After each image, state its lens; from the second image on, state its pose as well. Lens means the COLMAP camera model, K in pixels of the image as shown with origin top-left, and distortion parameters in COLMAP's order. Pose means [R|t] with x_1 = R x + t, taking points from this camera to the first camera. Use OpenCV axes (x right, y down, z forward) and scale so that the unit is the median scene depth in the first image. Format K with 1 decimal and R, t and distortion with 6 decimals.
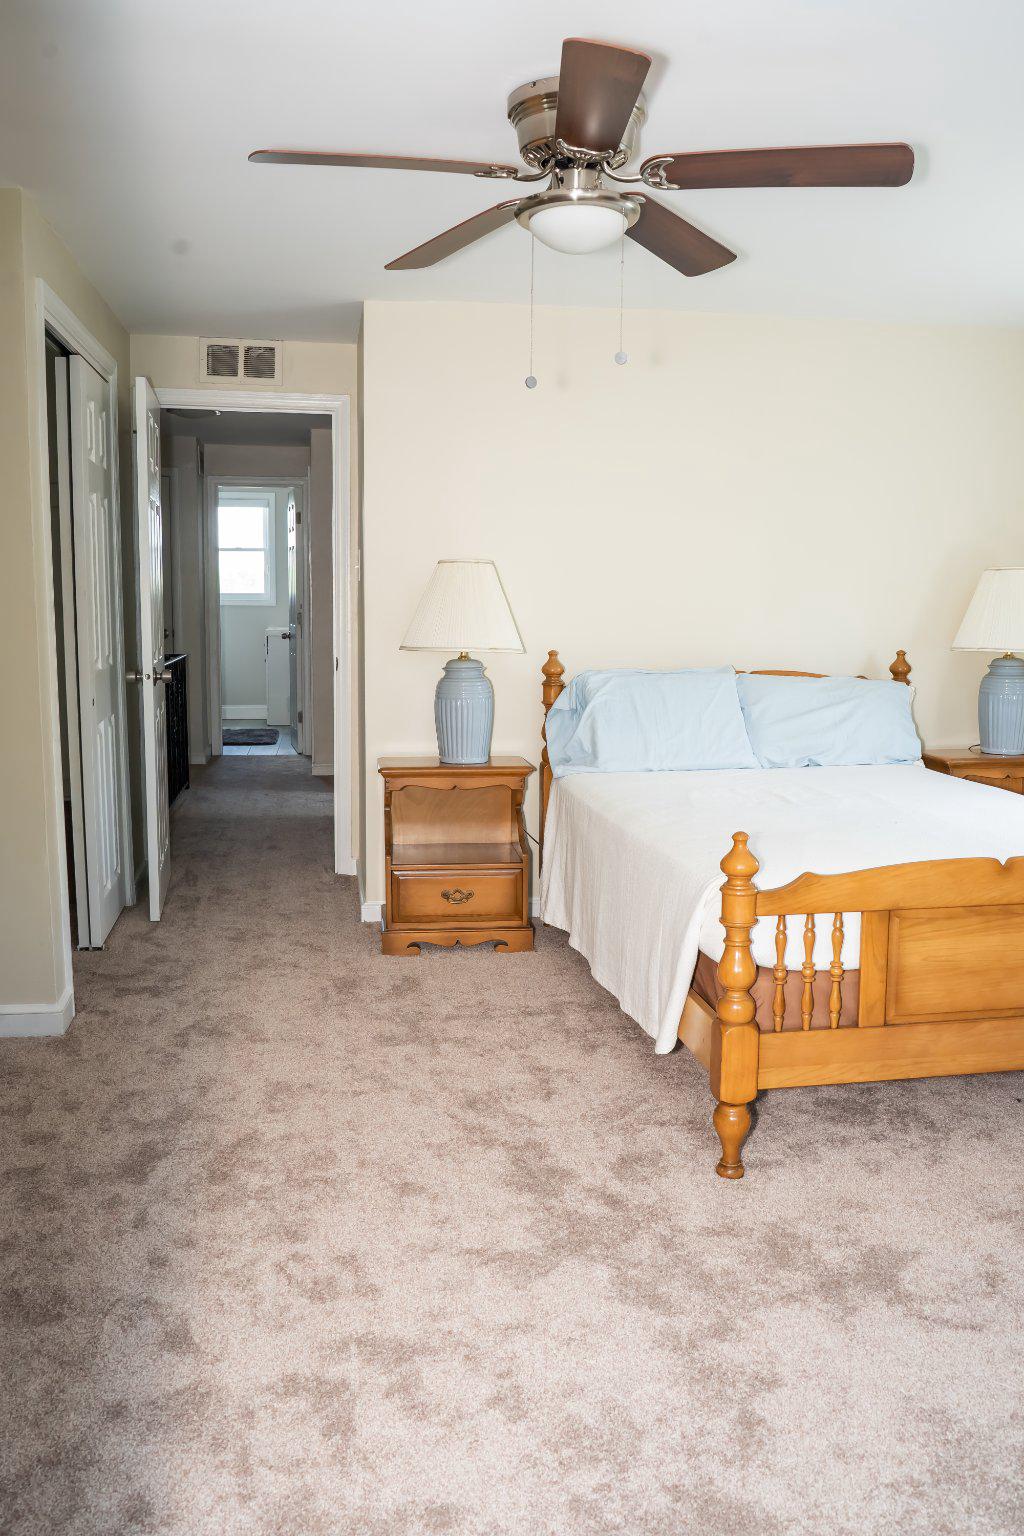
lens RADIAL K [[1254.9, 0, 503.1], [0, 1254.9, 759.5], [0, 0, 1]] dist [-0.106073, 0.071190]
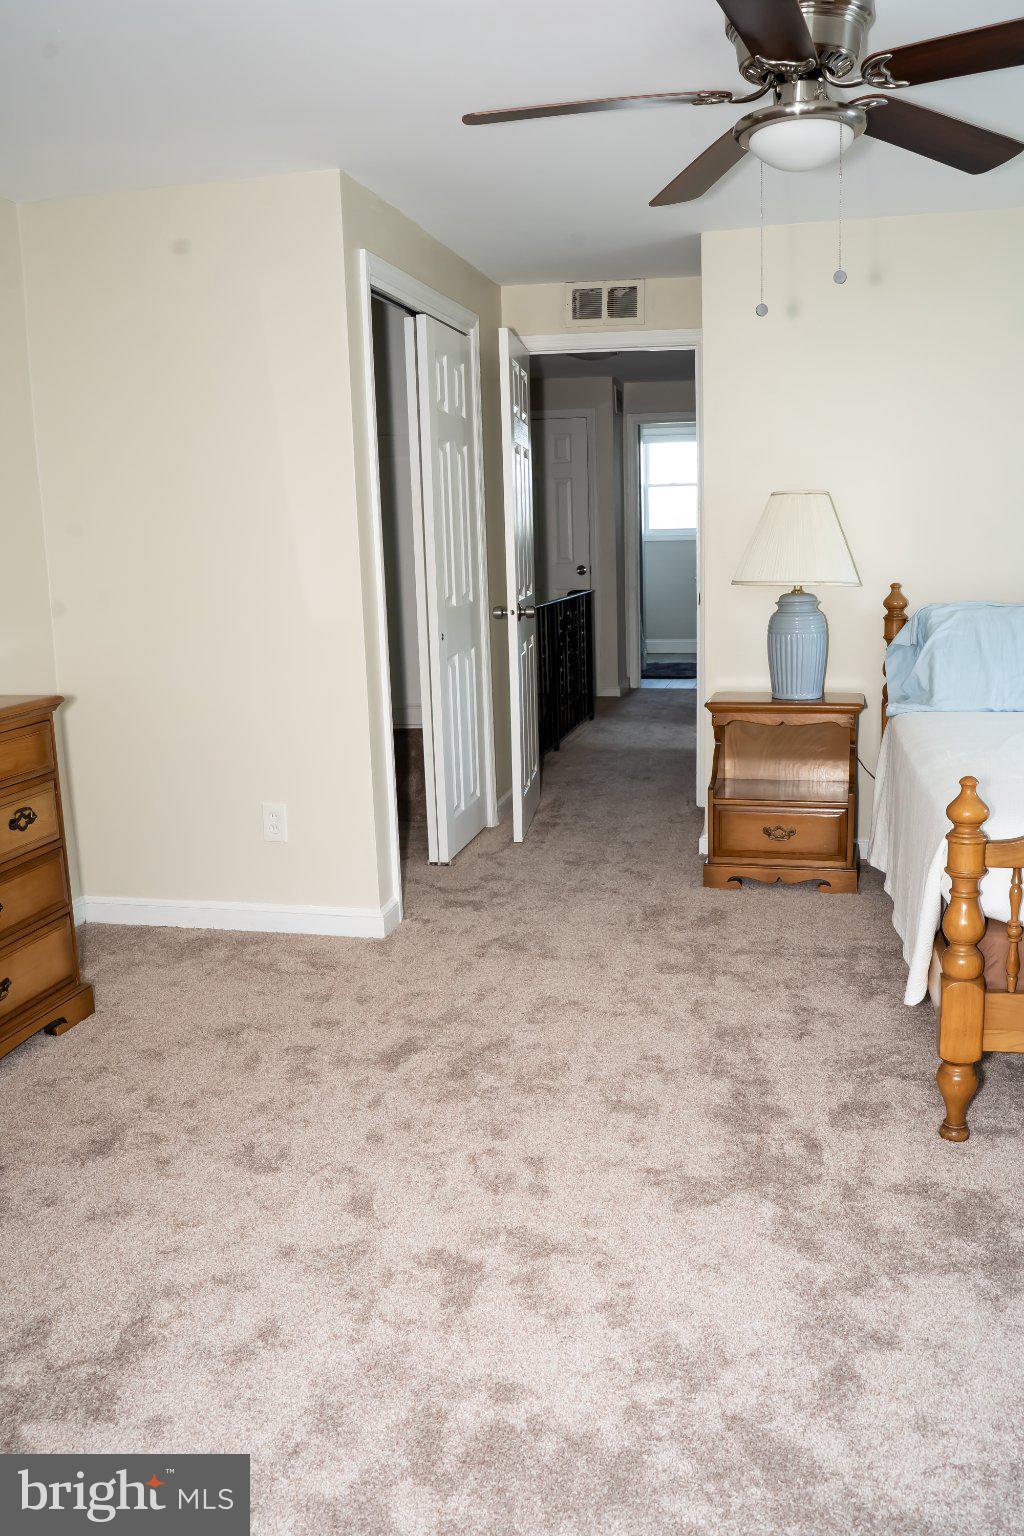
lens RADIAL K [[1254.9, 0, 500.2], [0, 1254.9, 760.4], [0, 0, 1]] dist [-0.106073, 0.071190]
pose [[0.924702, 0.034341, -0.379139, 0.208314], [-0.014007, 0.998318, 0.056261, -0.001482], [0.380434, -0.046714, 0.923628, 0.008405]]
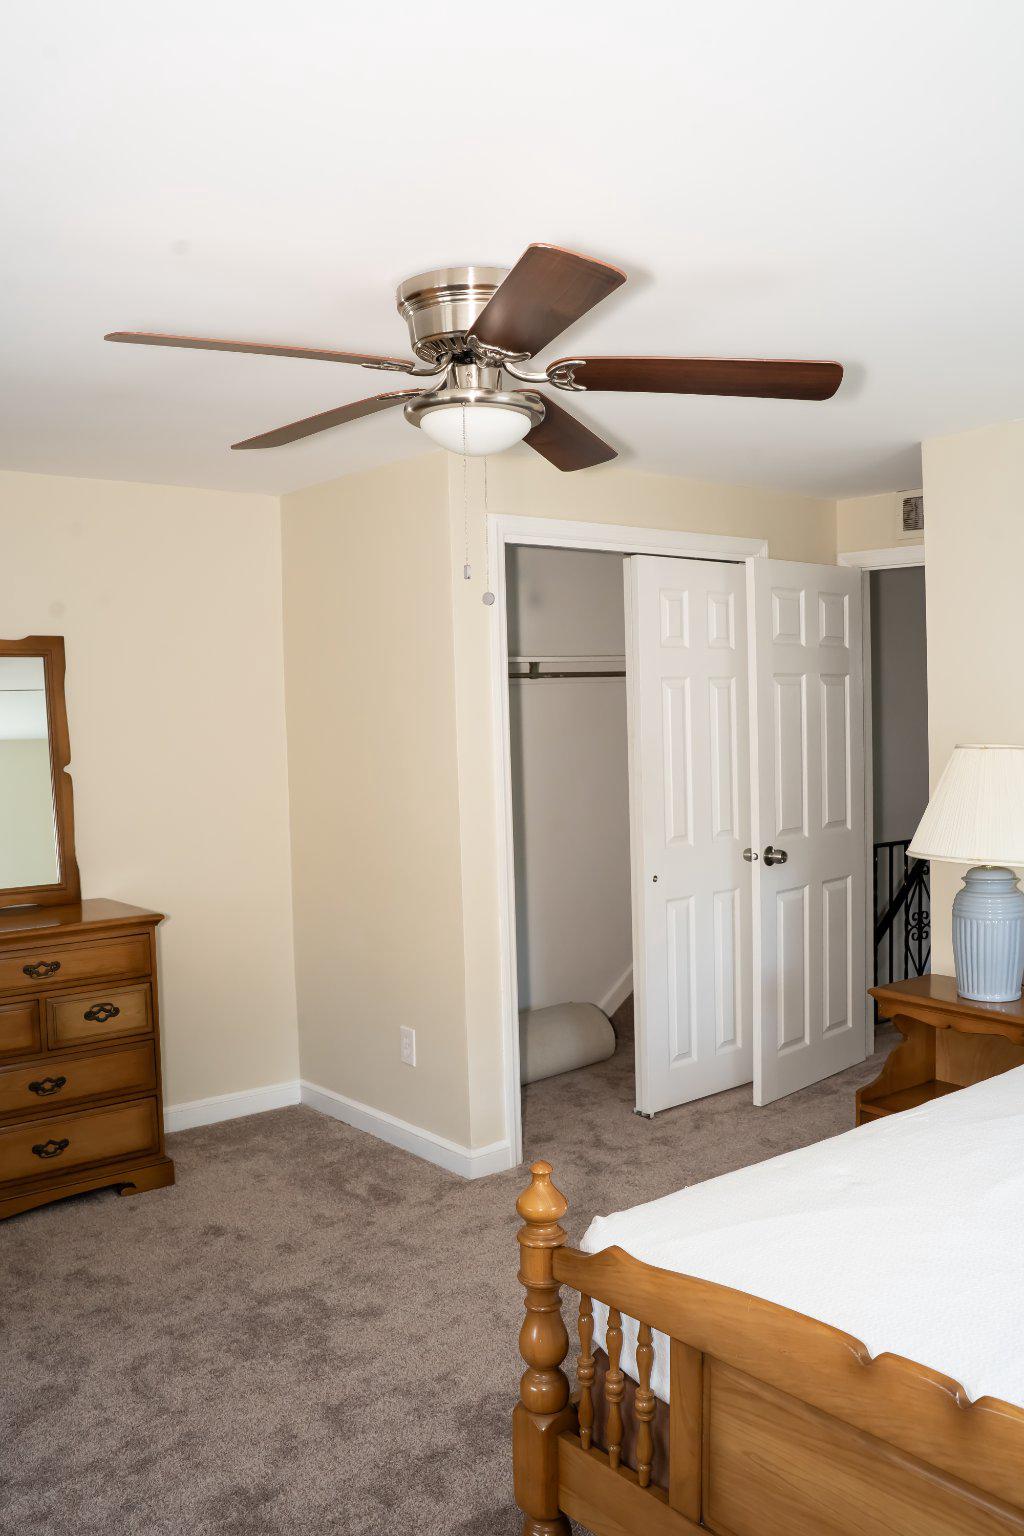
lens RADIAL K [[1254.9, 0, 500.7], [0, 1254.9, 761.2], [0, 0, 1]] dist [-0.106073, 0.071190]
pose [[0.496397, 0.017405, -0.867921, 0.804980], [-0.089123, 0.995538, -0.031008, -0.156504], [0.863509, 0.092743, 0.495733, 0.554970]]
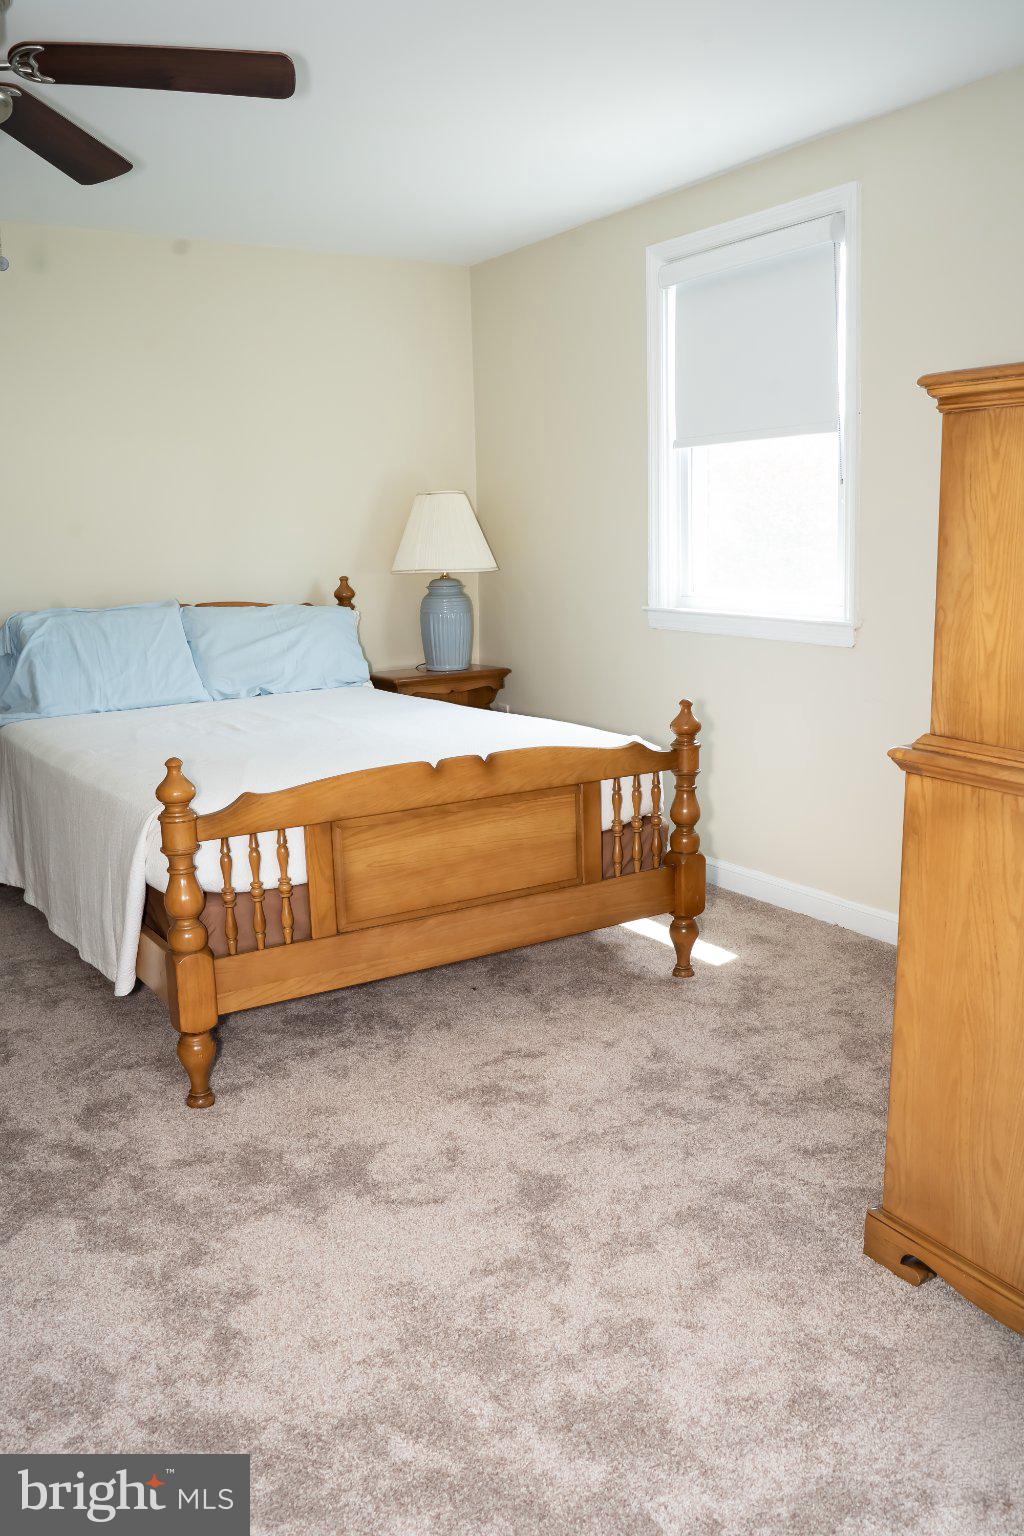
lens RADIAL K [[1254.9, 0, 509.0], [0, 1254.9, 759.9], [0, 0, 1]] dist [-0.106073, 0.071190]
pose [[0.913758, -0.093738, 0.395297, 0.042488], [0.076166, 0.995291, 0.059953, 0.019966], [-0.399056, -0.024674, 0.916595, -0.001011]]
